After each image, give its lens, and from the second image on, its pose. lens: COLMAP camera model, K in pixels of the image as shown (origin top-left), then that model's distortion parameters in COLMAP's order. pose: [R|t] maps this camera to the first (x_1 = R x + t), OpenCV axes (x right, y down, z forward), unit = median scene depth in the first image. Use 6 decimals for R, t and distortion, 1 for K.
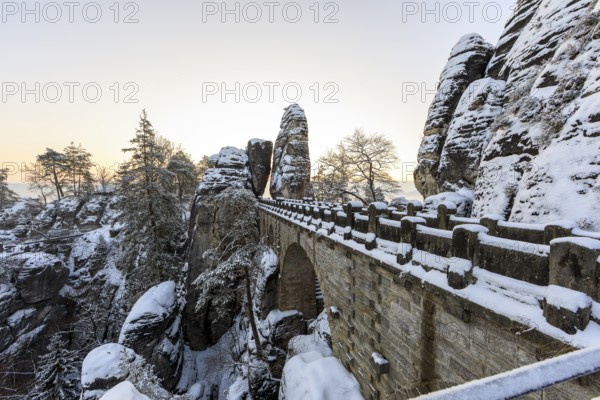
lens RADIAL K [[232.9, 0, 300.2], [0, 232.9, 197.7], [0, 0, 1]] dist [0.000164, -0.000189]
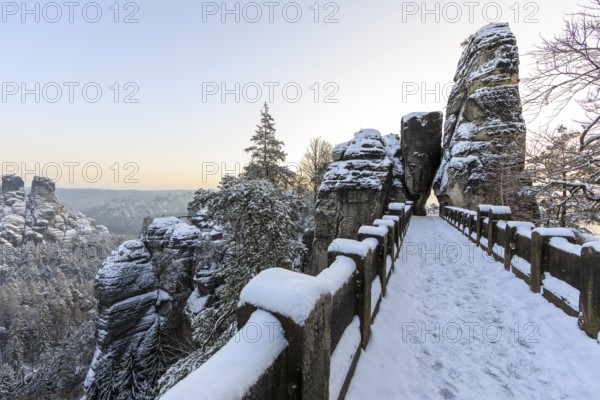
lens RADIAL K [[232.9, 0, 299.7], [0, 232.9, 199.2], [0, 0, 1]] dist [0.000164, -0.000189]
pose [[0.725950, 0.005924, -0.687722, 0.038081], [-0.016752, 0.999819, -0.009070, -0.001021], [0.687544, 0.018105, 0.725917, 0.382534]]
